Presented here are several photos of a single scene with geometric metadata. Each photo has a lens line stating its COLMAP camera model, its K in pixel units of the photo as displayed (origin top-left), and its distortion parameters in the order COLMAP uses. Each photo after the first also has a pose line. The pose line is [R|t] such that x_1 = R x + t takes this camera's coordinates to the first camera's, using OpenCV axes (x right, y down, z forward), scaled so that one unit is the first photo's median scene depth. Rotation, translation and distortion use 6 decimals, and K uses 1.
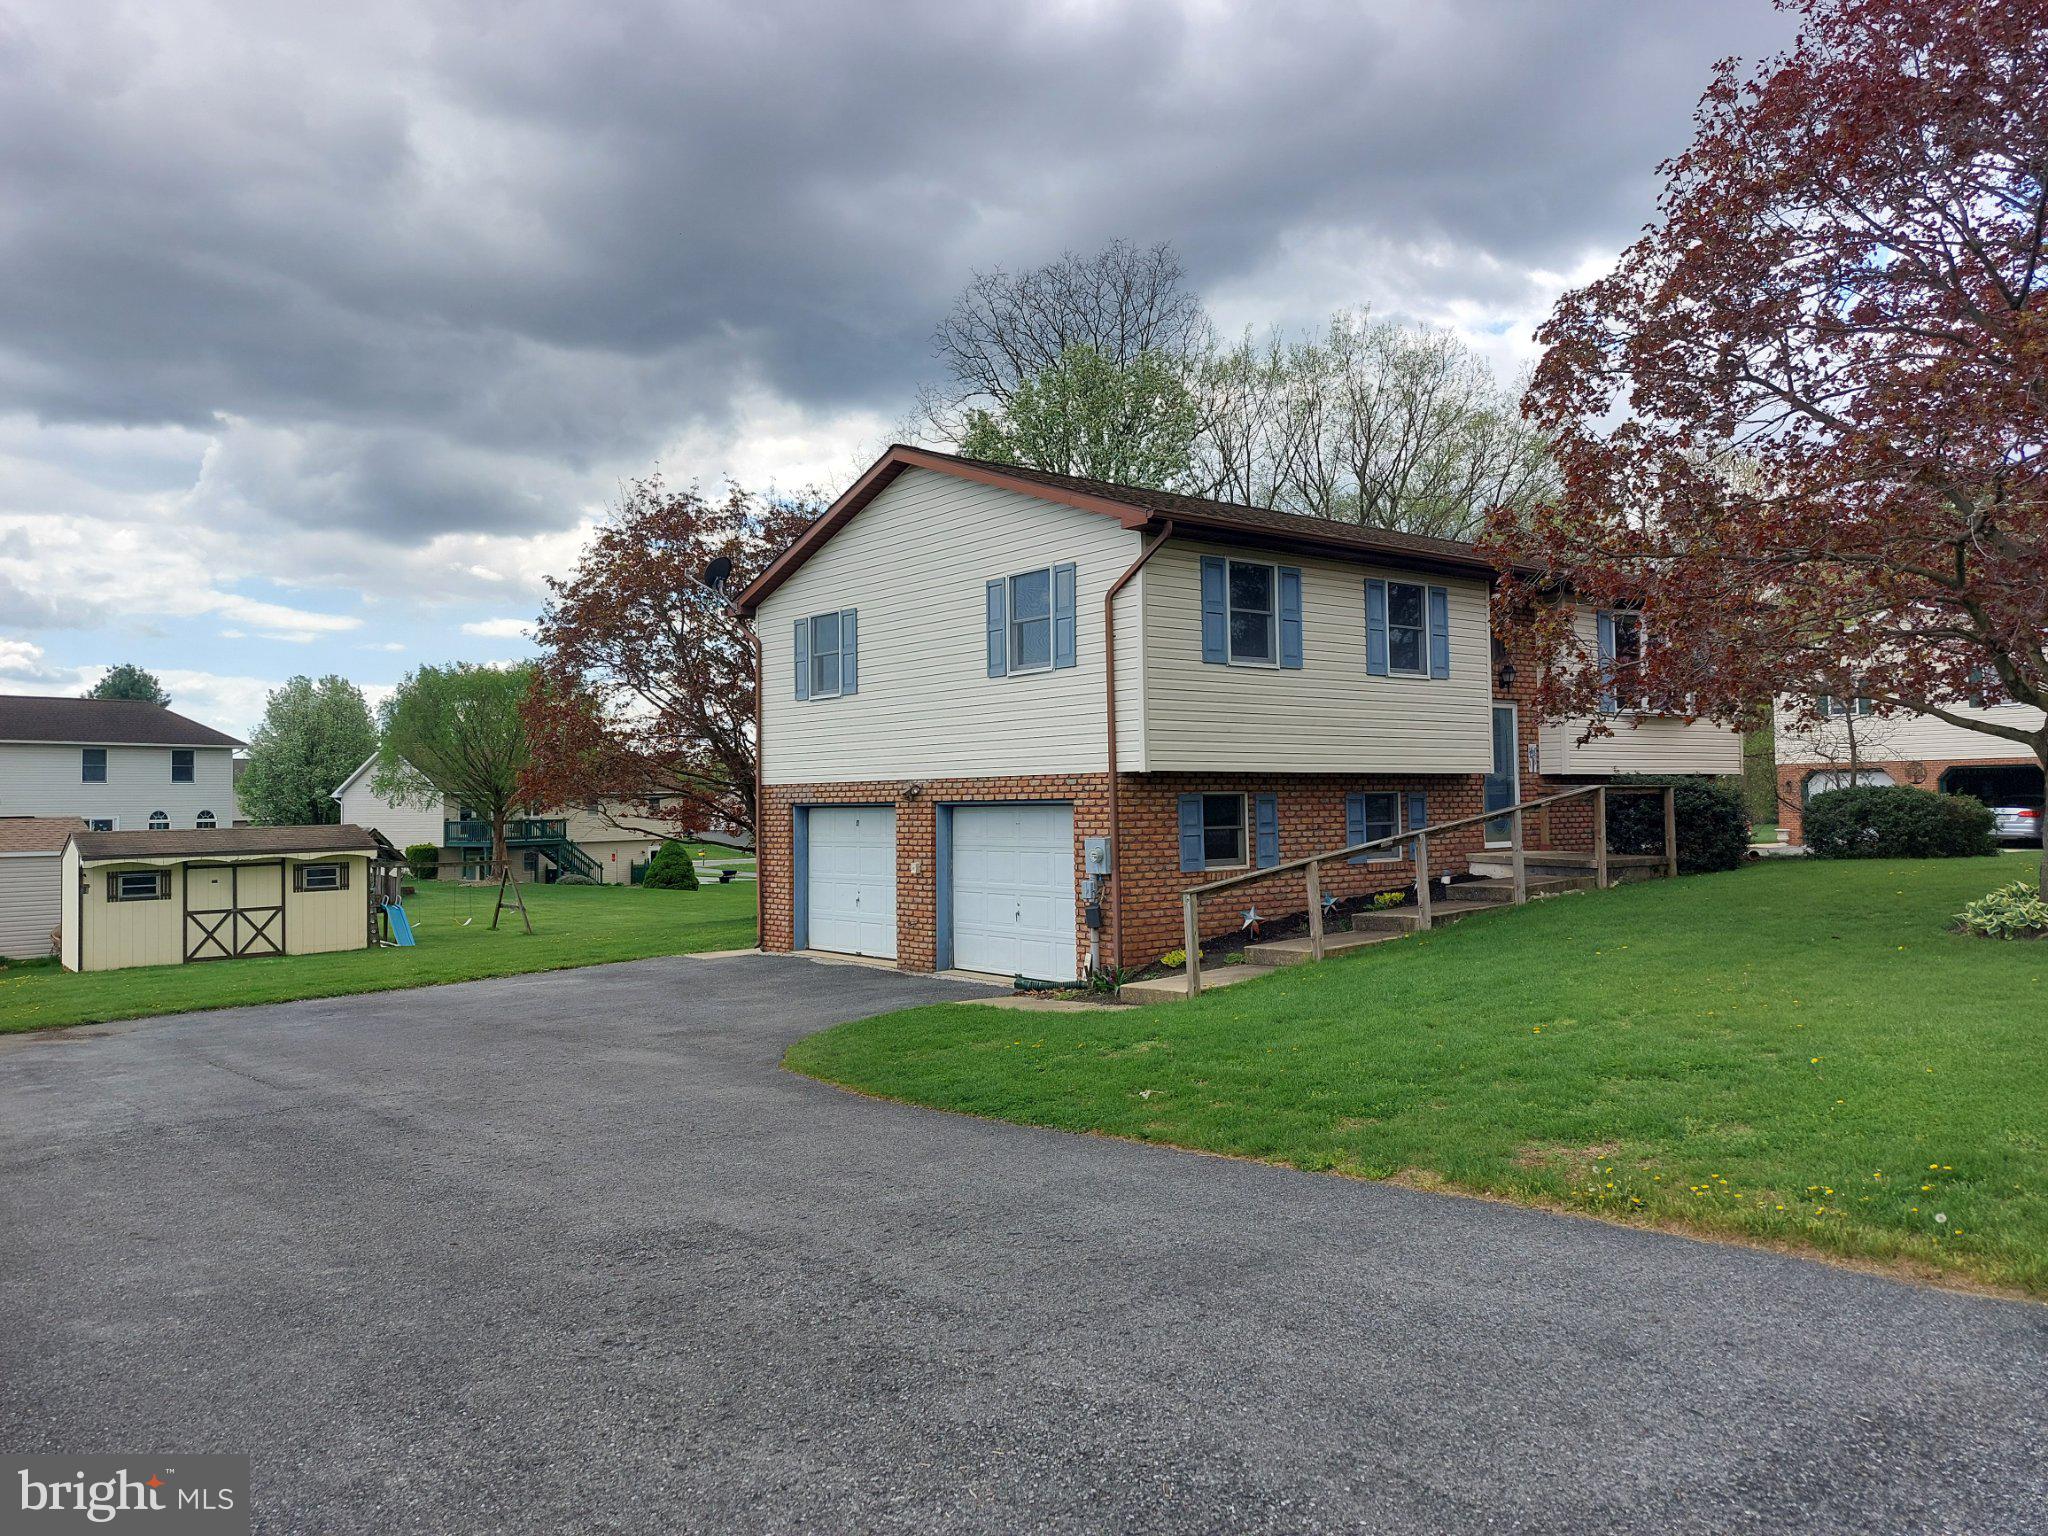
lens RADIAL K [[1447.4, 0, 1024.0], [0, 1447.4, 768.0], [0, 0, 1]] dist [0.000574, -0.000018]
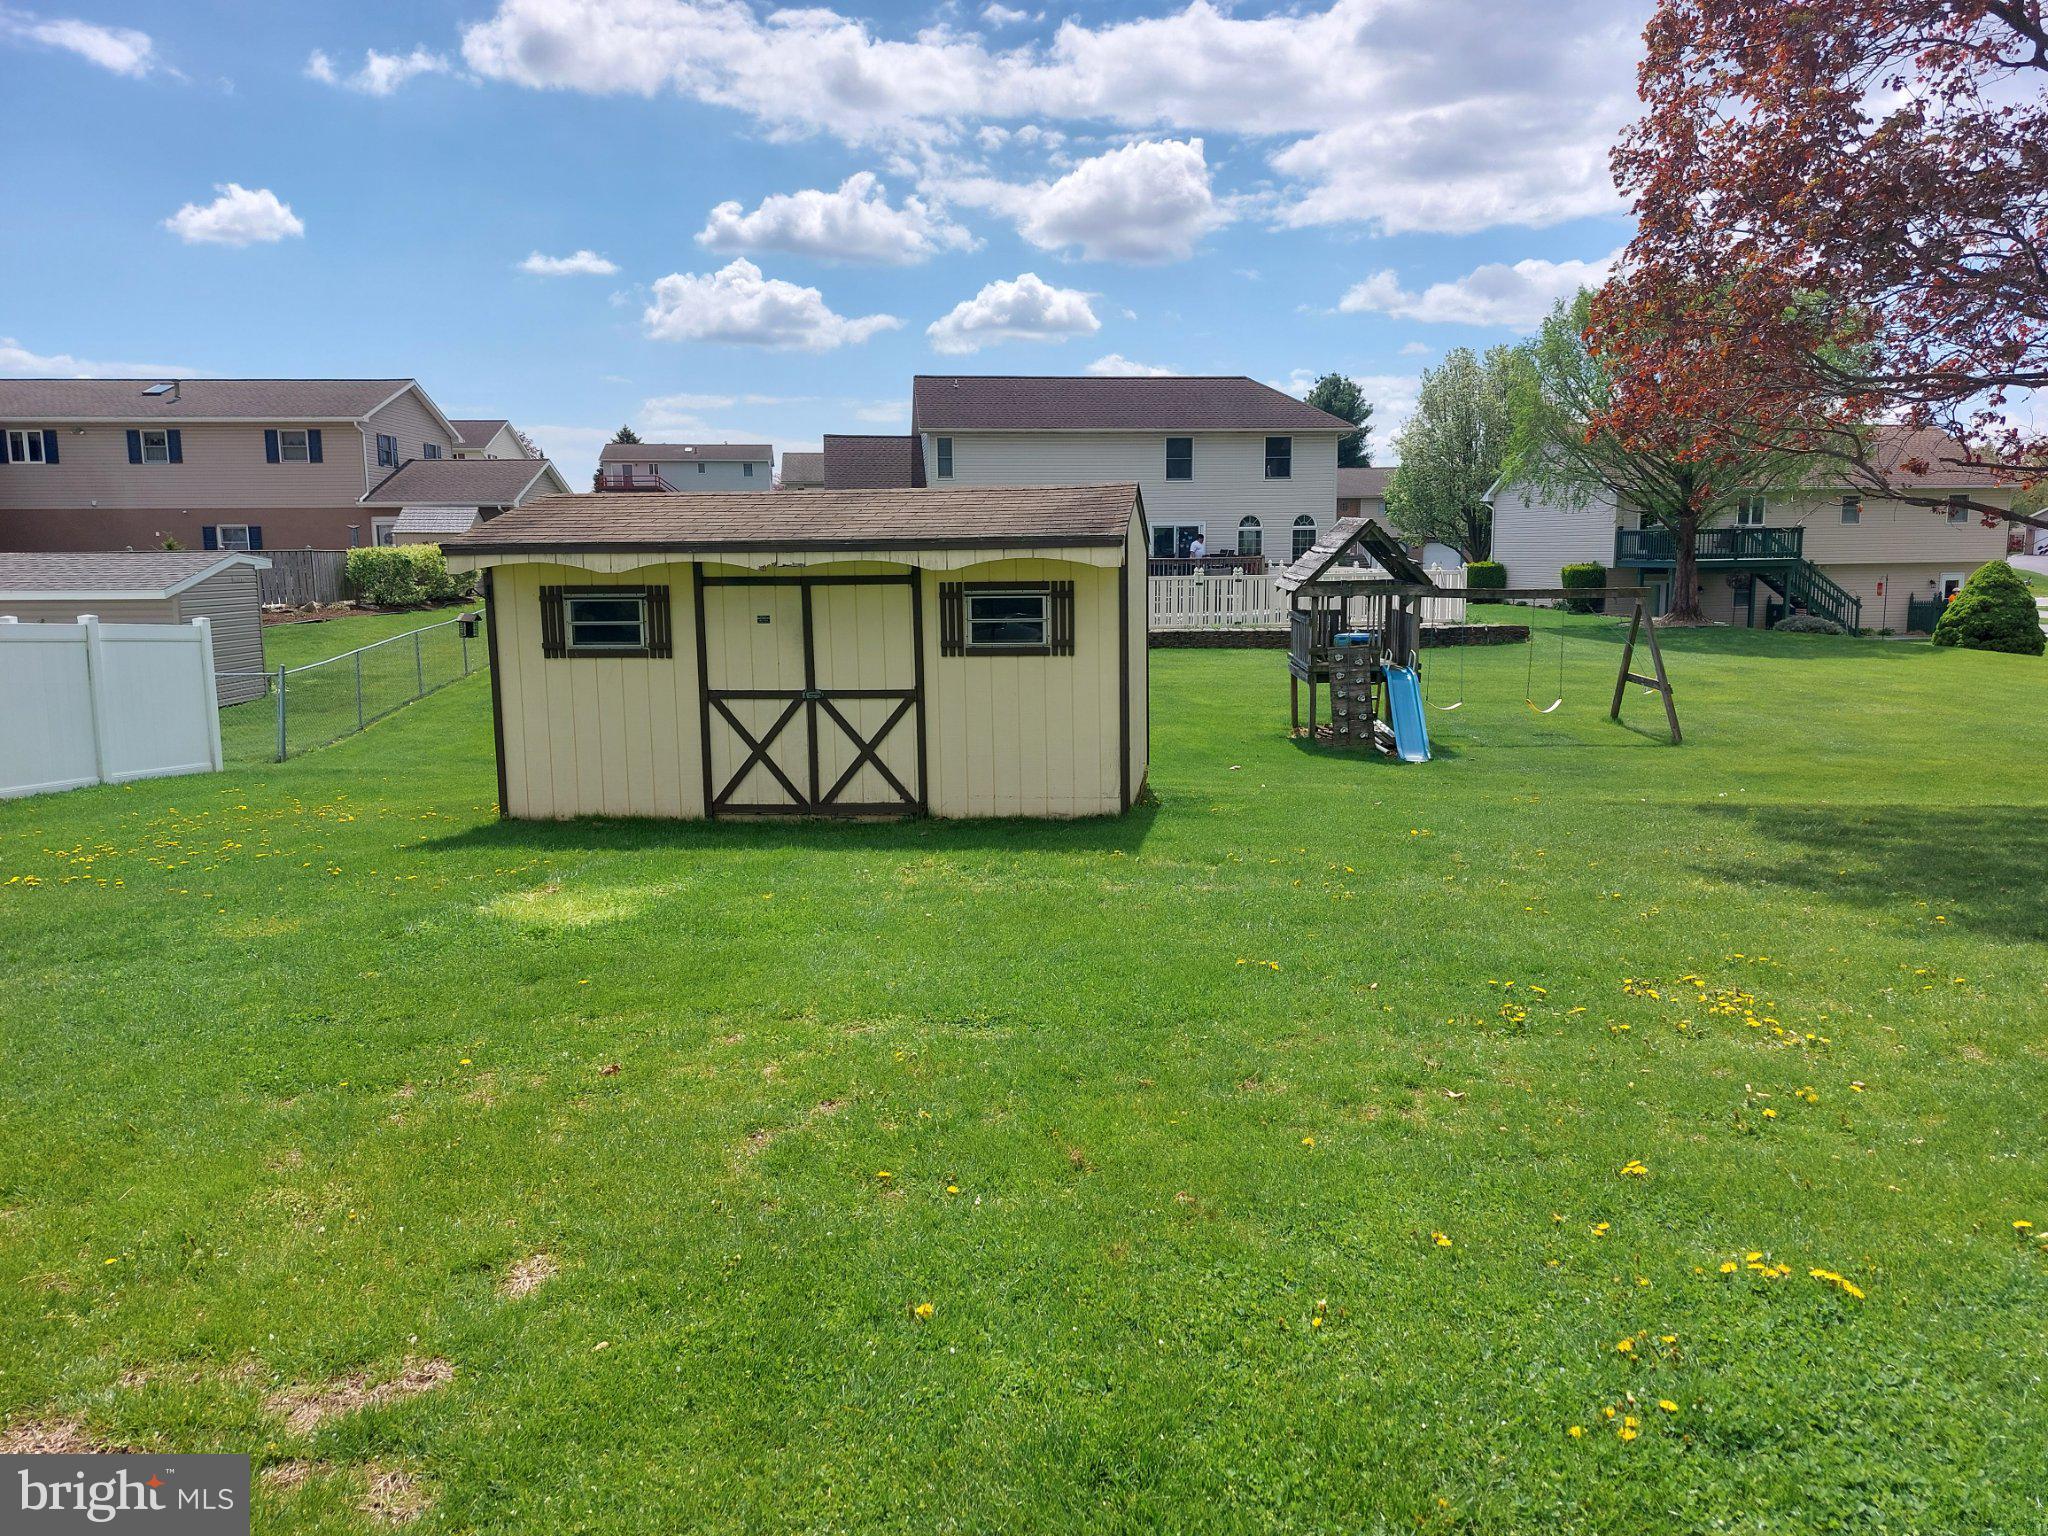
lens RADIAL K [[1447.4, 0, 1024.0], [0, 1447.4, 768.0], [0, 0, 1]] dist [0.000574, -0.000018]
pose [[0.691103, 0.114400, -0.713645, -0.097111], [0.020852, 0.983827, 0.177904, 0.021650], [0.722456, -0.137831, 0.677540, 0.343722]]
